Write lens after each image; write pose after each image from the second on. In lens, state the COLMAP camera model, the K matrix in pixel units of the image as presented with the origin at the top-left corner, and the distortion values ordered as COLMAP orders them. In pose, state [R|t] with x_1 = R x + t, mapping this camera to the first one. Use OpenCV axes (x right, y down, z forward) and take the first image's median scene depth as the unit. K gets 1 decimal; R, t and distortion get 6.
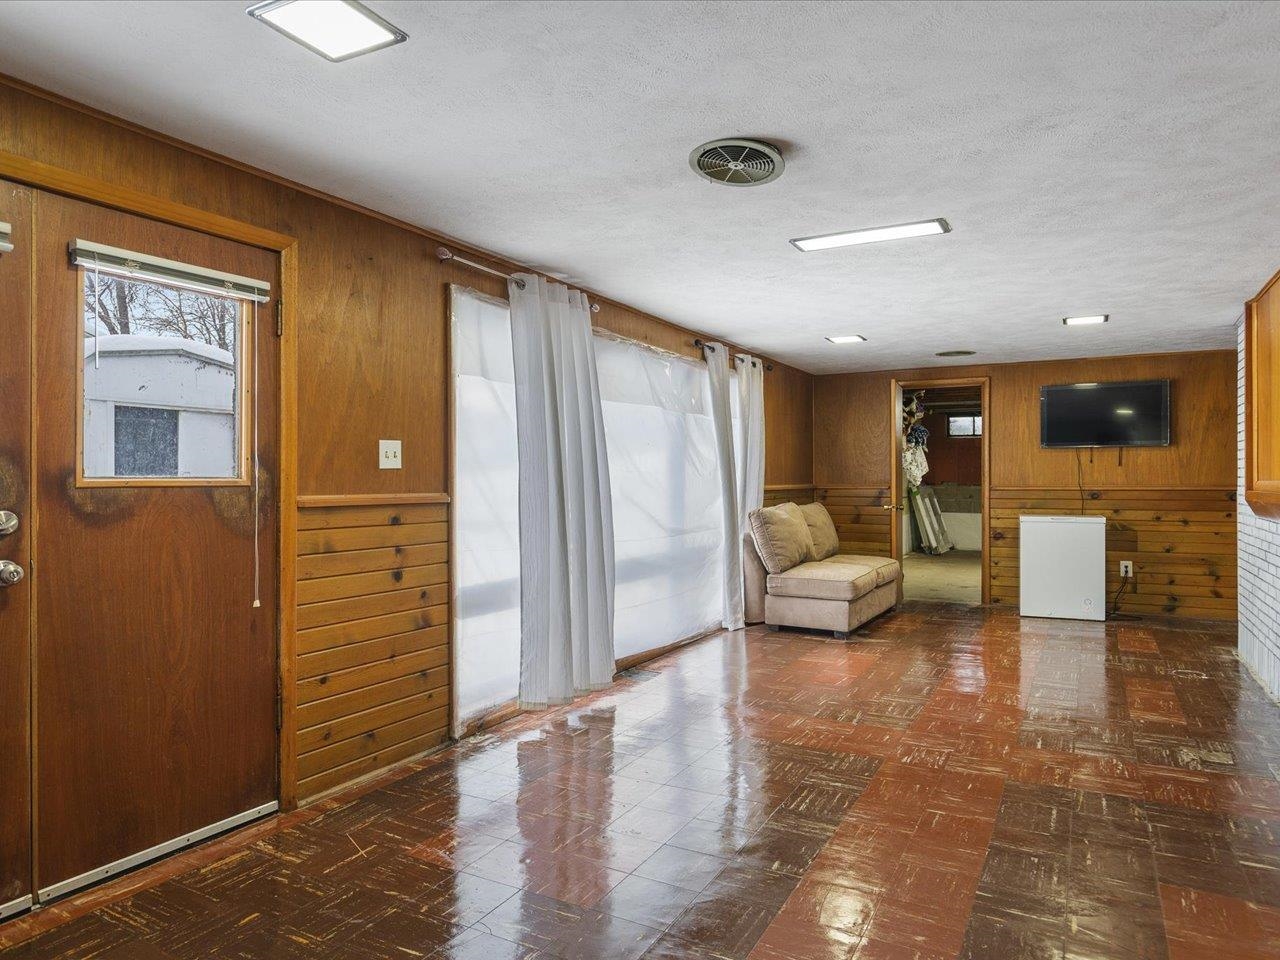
lens RADIAL K [[829.6, 0, 633.9], [0, 829.6, 480.2], [0, 0, 1]] dist [0.001261, -0.002175]
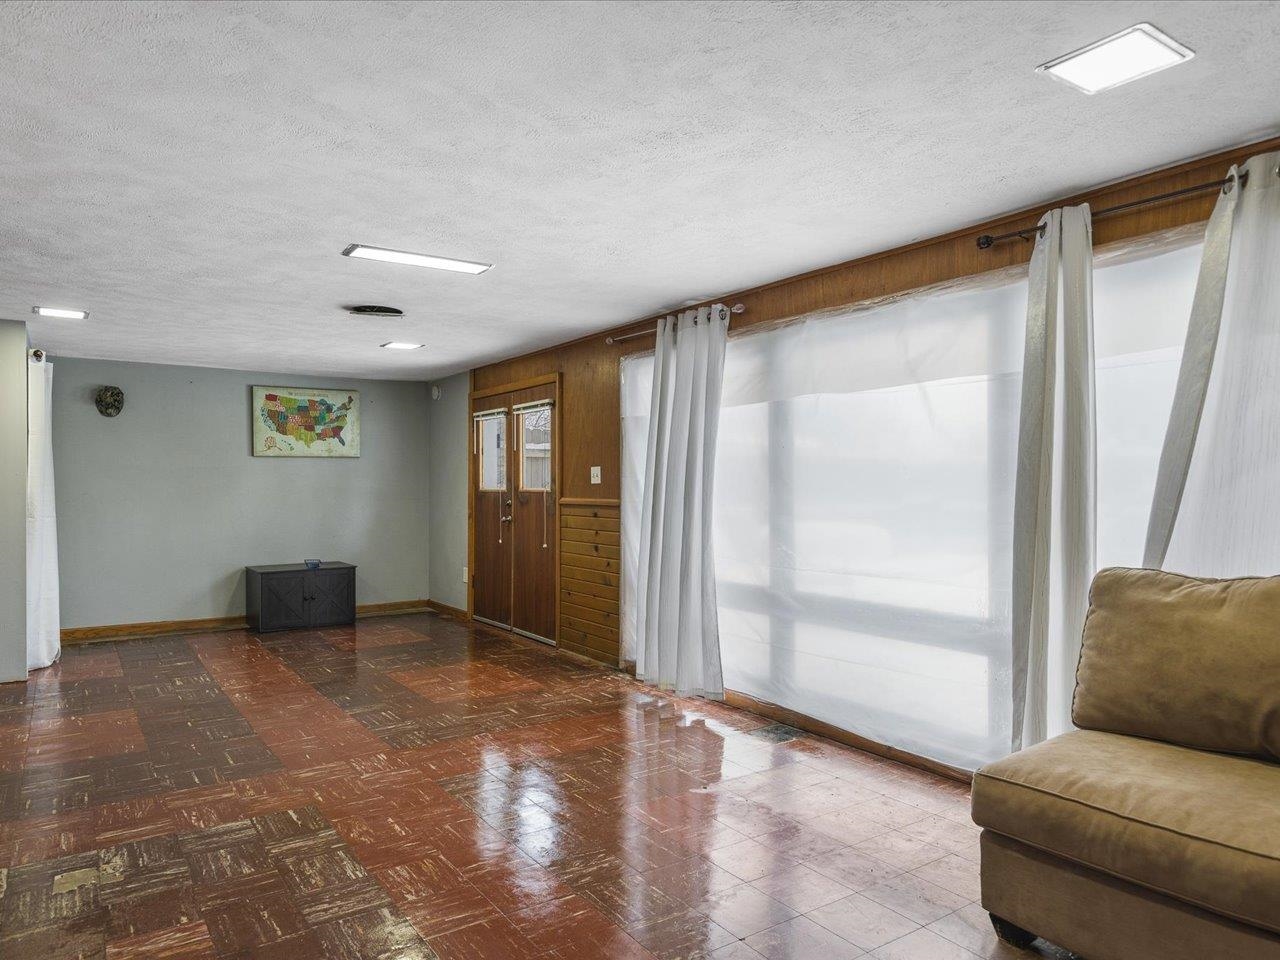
lens RADIAL K [[829.6, 0, 633.9], [0, 829.6, 480.2], [0, 0, 1]] dist [0.001261, -0.002175]
pose [[-0.449226, -0.005011, -0.893404, 1.150358], [0.001133, 0.999980, -0.006179, -0.010096], [0.893417, -0.003788, -0.449211, 1.791497]]
